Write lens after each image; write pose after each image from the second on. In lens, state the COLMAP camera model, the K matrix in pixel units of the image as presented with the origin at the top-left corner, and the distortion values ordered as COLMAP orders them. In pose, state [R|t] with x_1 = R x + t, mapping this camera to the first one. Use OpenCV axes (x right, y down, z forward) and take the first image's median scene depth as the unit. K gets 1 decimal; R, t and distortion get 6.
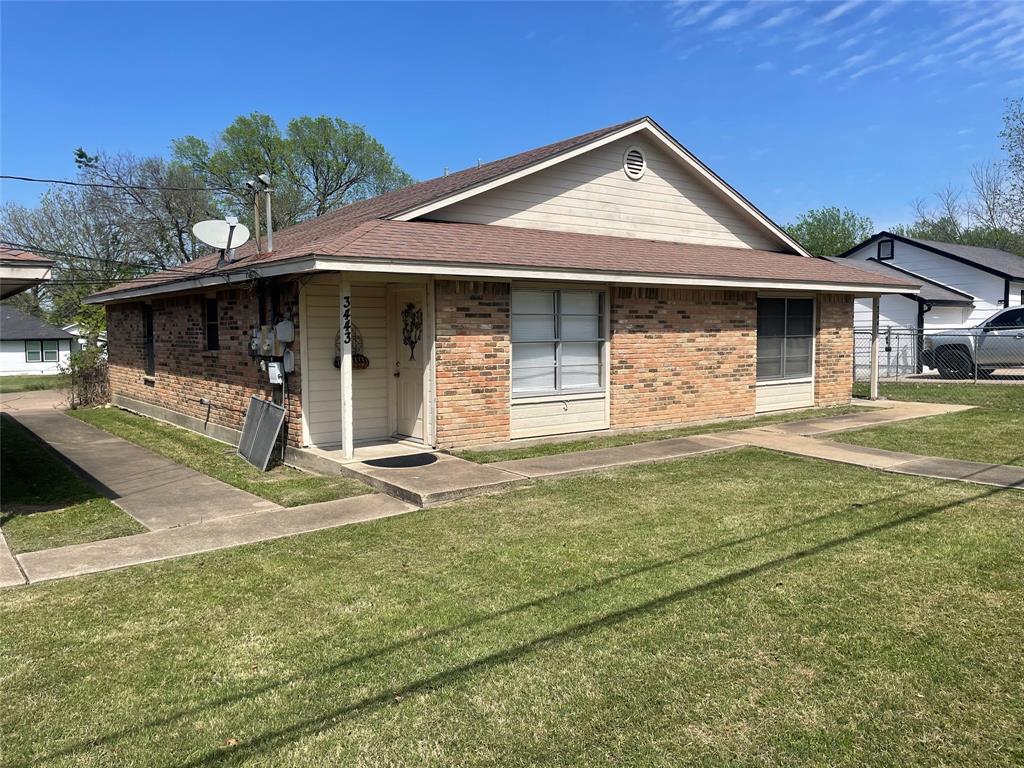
lens RADIAL K [[777.9, 0, 512.0], [0, 777.9, 384.0], [0, 0, 1]] dist [0.066852, -0.002664]
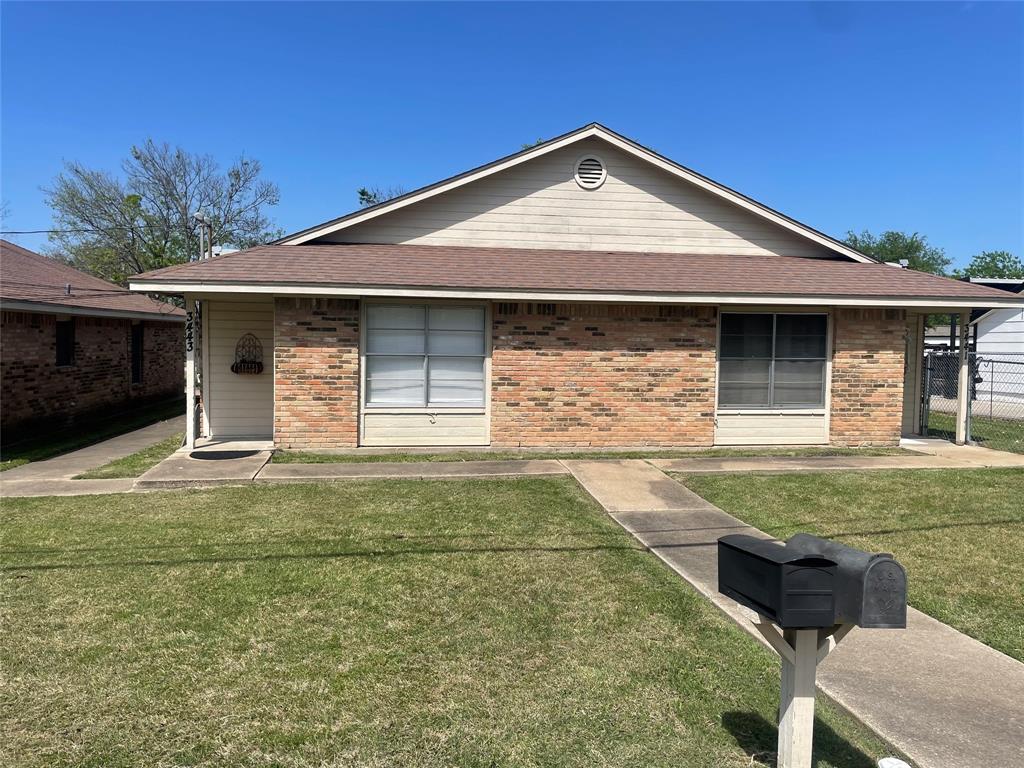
lens RADIAL K [[777.9, 0, 512.0], [0, 777.9, 384.0], [0, 0, 1]] dist [0.066852, -0.002664]
pose [[0.877542, 0.048378, -0.477053, 0.579297], [-0.053713, 0.998553, 0.002458, -0.023032], [0.476481, 0.023467, 0.878871, 0.132972]]
